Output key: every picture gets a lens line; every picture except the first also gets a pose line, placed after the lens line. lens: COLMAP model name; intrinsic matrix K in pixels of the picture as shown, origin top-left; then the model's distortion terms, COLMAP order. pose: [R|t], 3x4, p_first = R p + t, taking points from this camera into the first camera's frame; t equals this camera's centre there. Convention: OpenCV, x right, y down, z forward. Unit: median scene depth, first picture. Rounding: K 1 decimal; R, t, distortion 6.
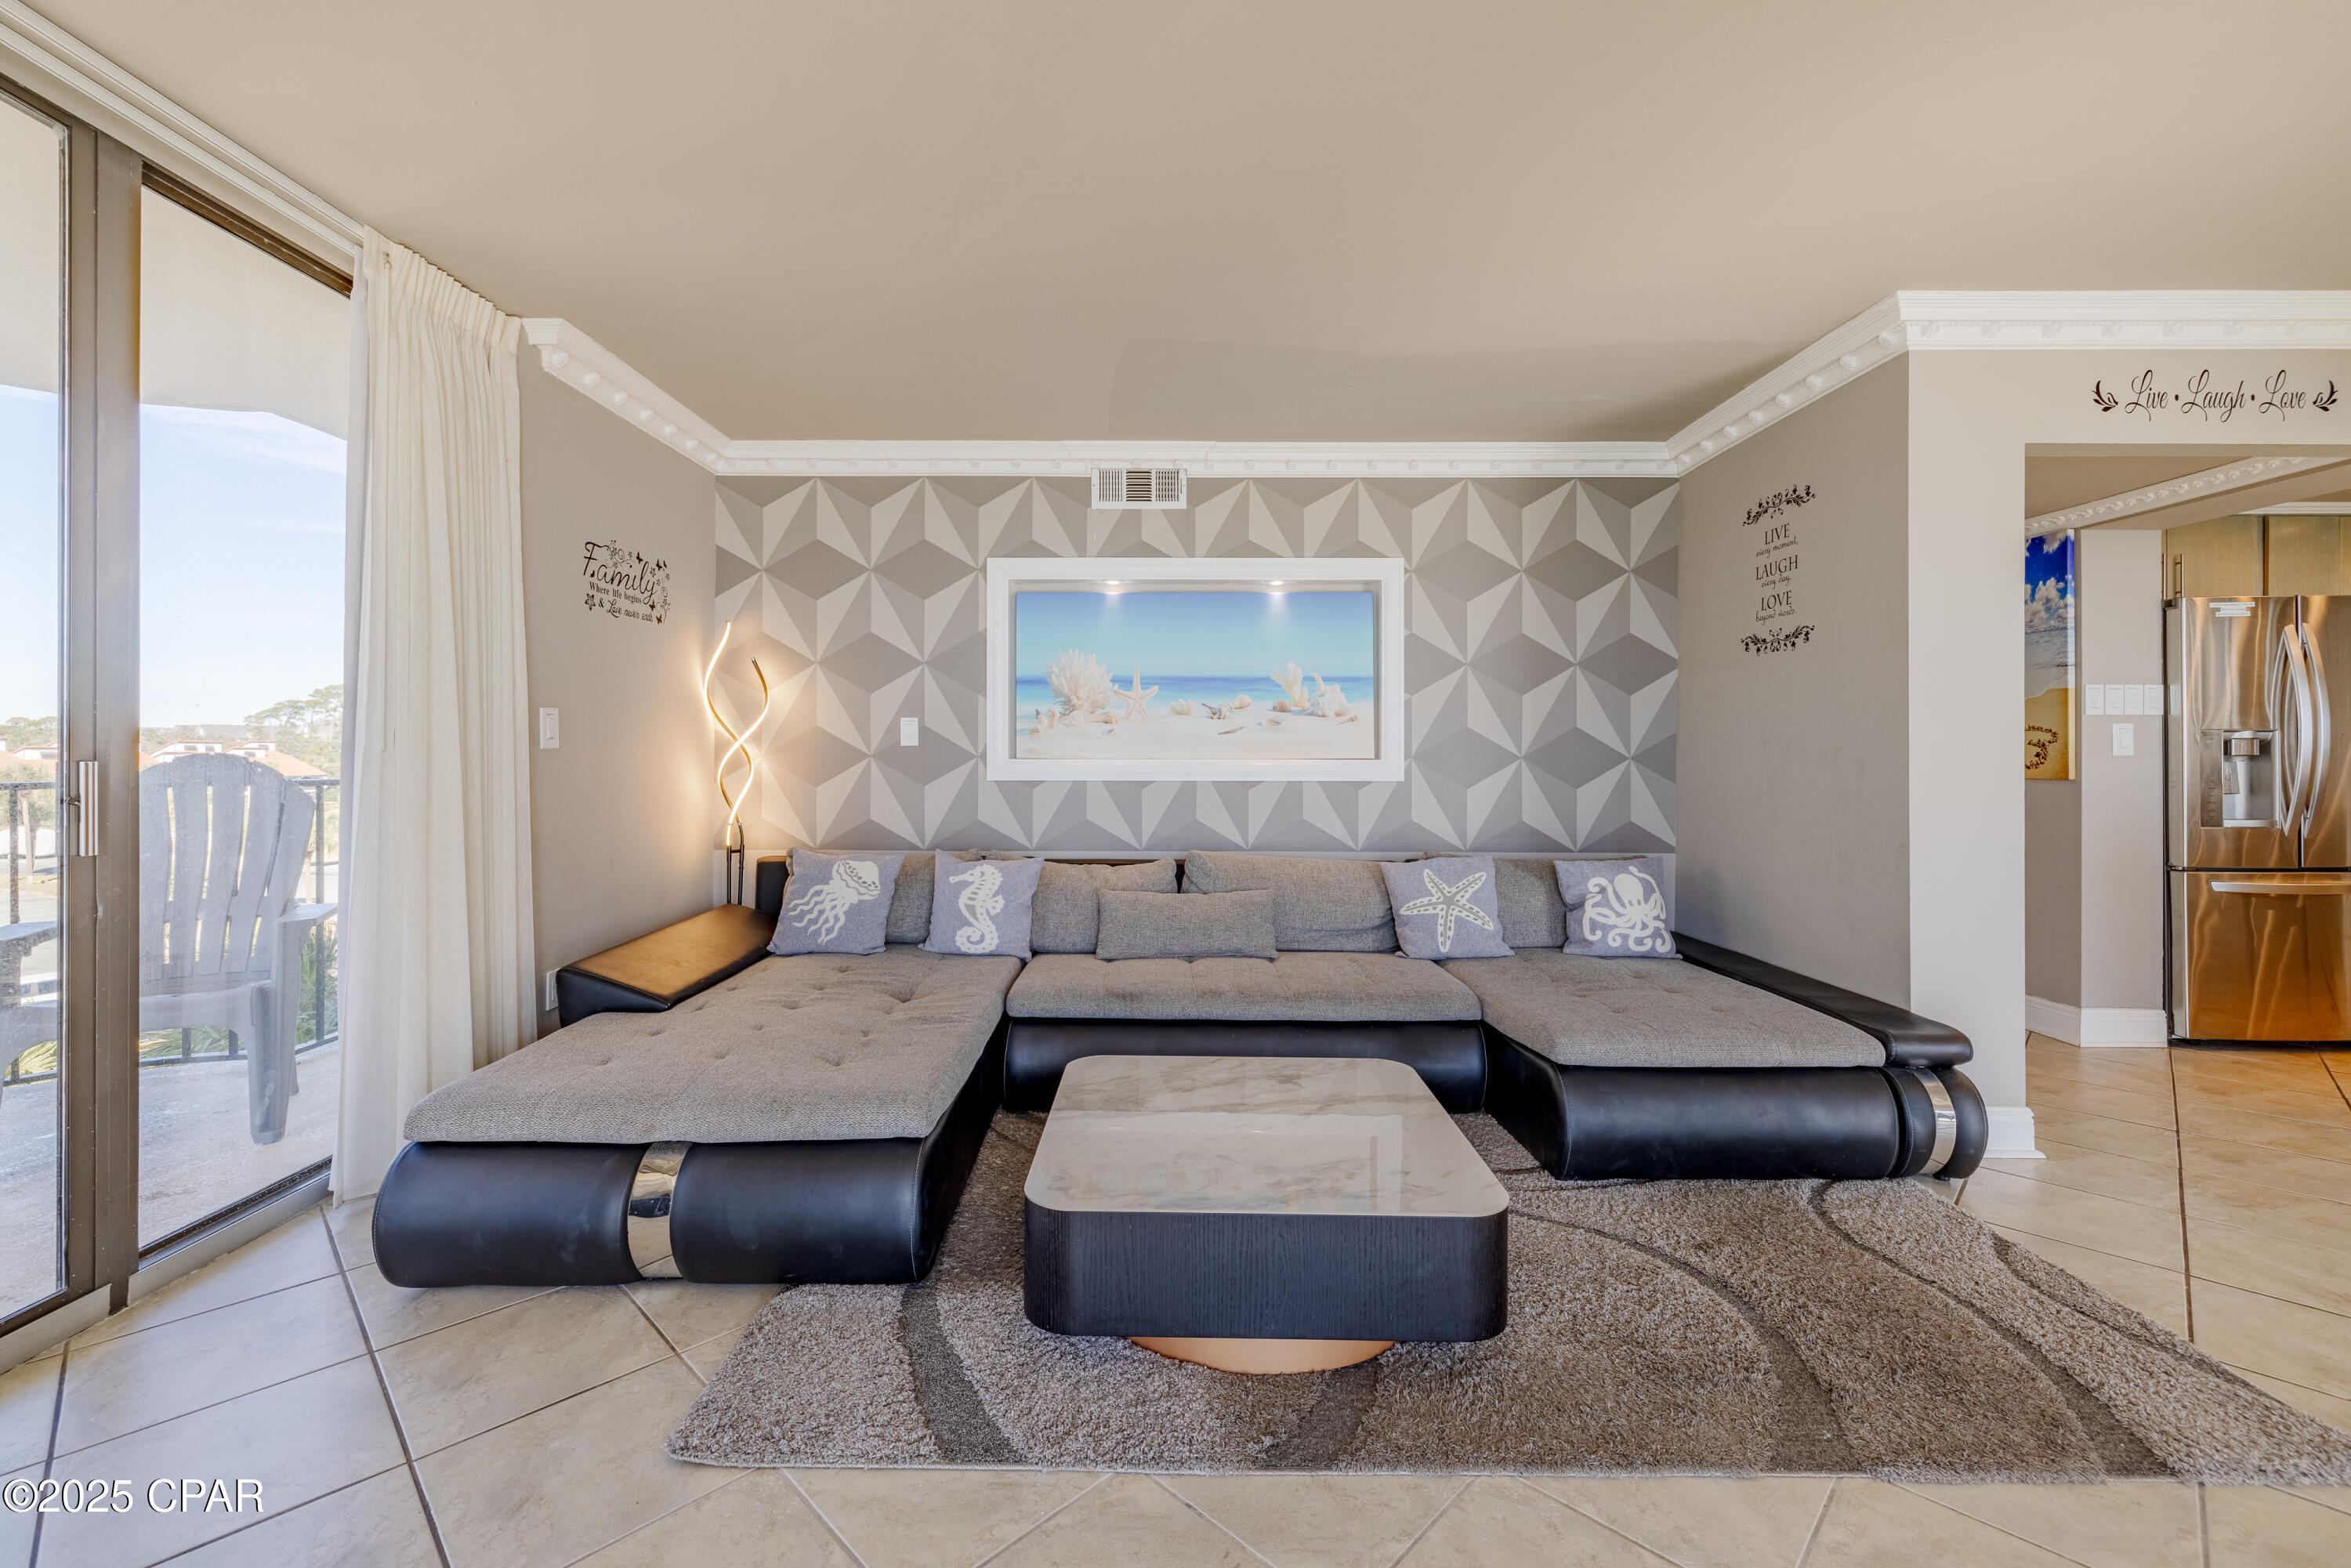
lens RADIAL K [[999.1, 0, 1139.0], [0, 999.1, 742.1], [0, 0, 1]] dist [-0.000956, -0.000419]
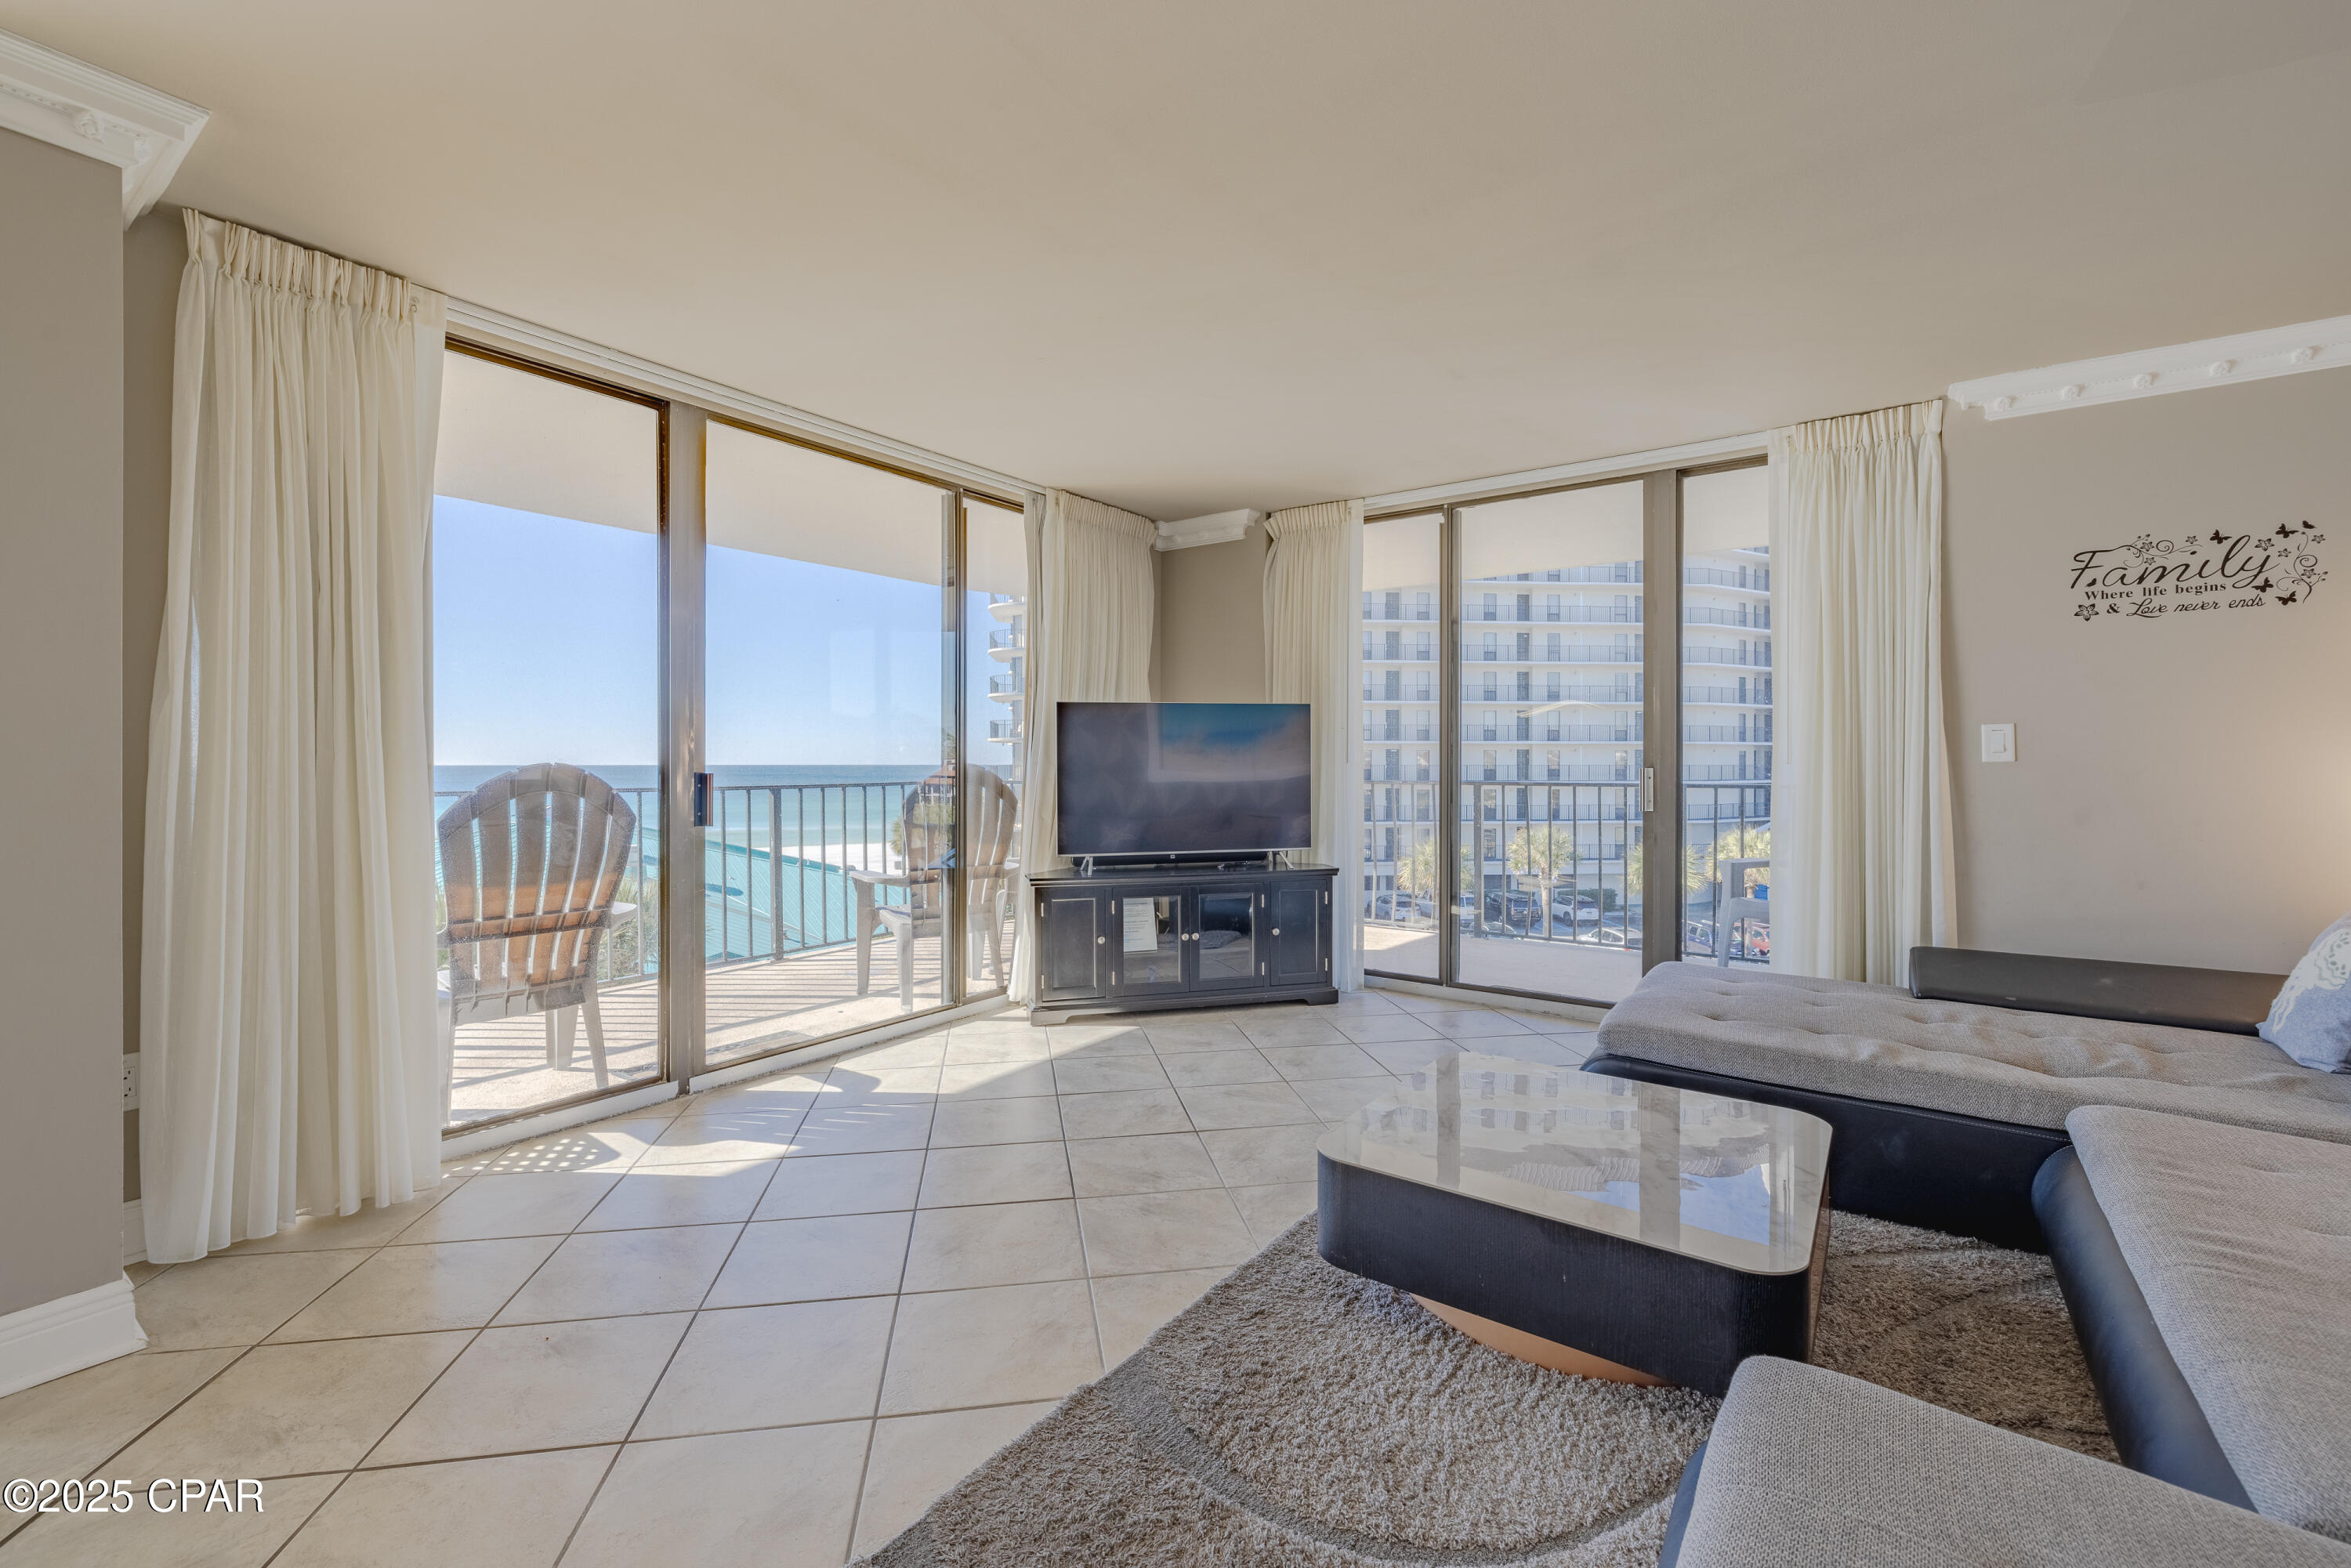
lens RADIAL K [[996.1, 0, 1171.8], [0, 996.1, 759.4], [0, 0, 1]] dist [0.009302, -0.000067]
pose [[-0.575563, -0.004402, -0.817745, 0.621711], [0.004204, 0.999956, -0.008342, 0.007322], [0.817746, -0.008239, -0.575520, 0.662910]]
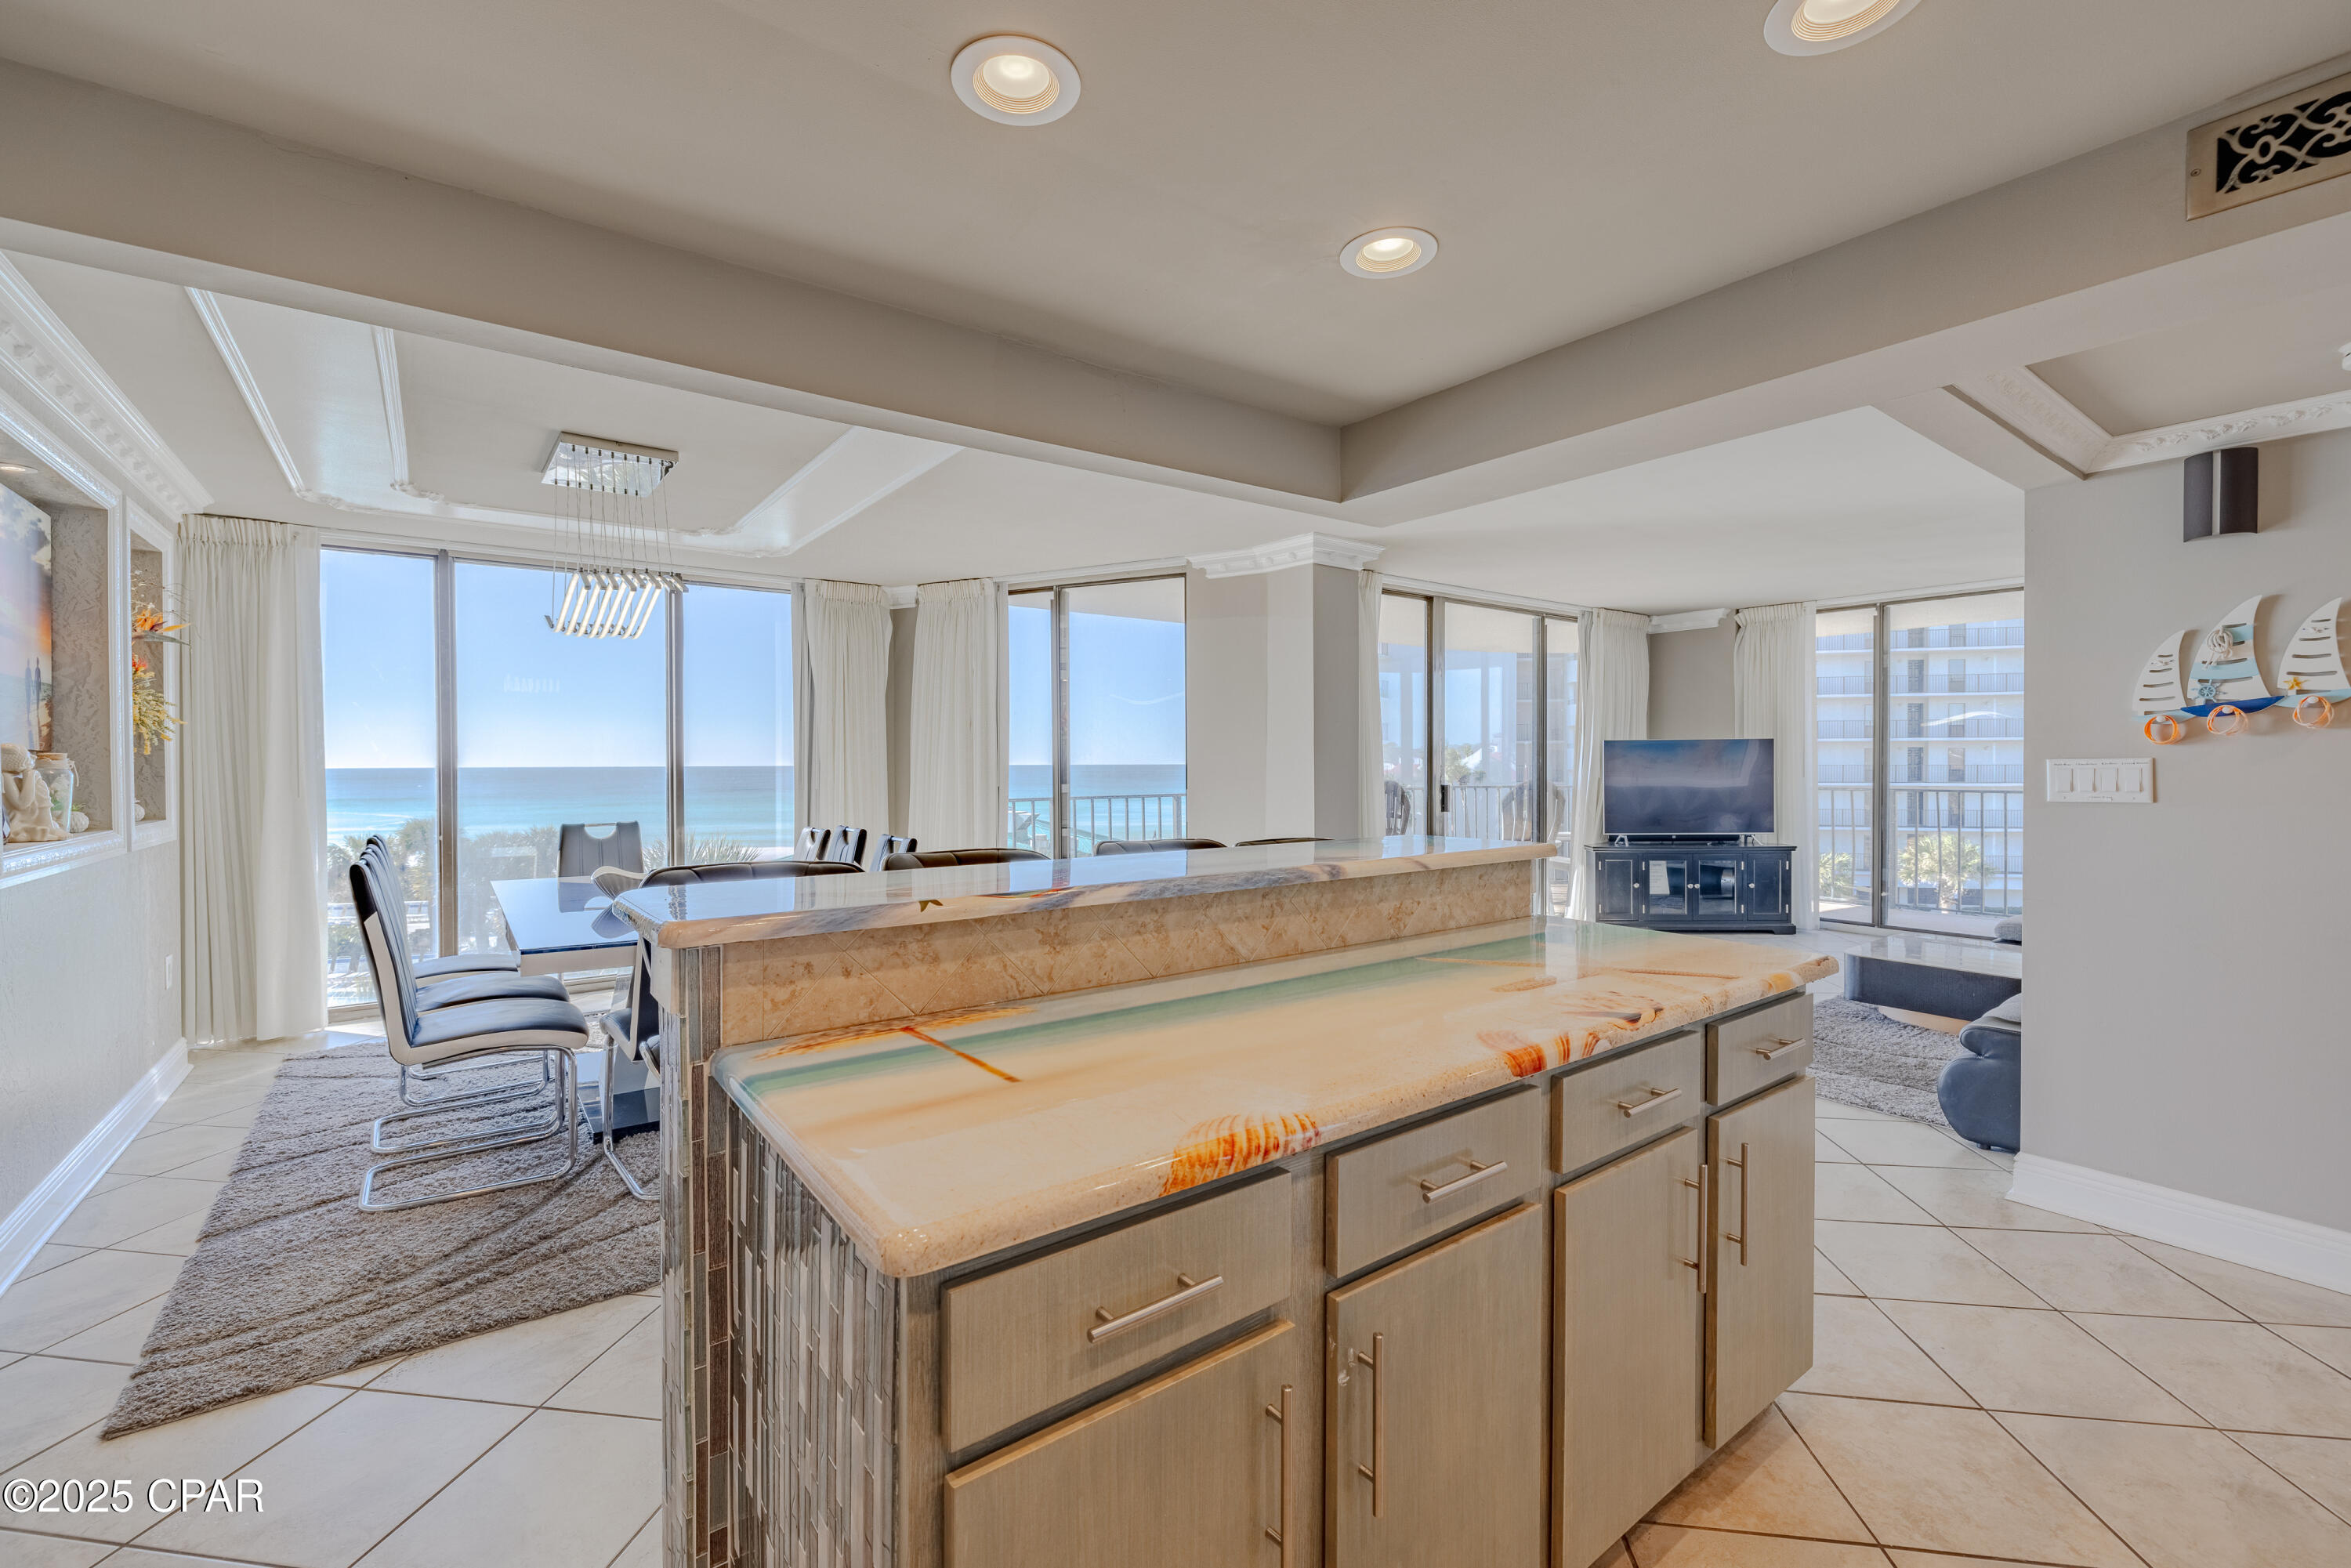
lens RADIAL K [[984.2, 0, 1165.5], [0, 984.2, 768.8], [0, 0, 1]] dist [-0.002630, 0.000175]
pose [[-0.798623, 0.003406, -0.601821, 1.485042], [0.004518, 0.999990, -0.000337, -0.016548], [0.601814, -0.002989, -0.798631, 0.868837]]
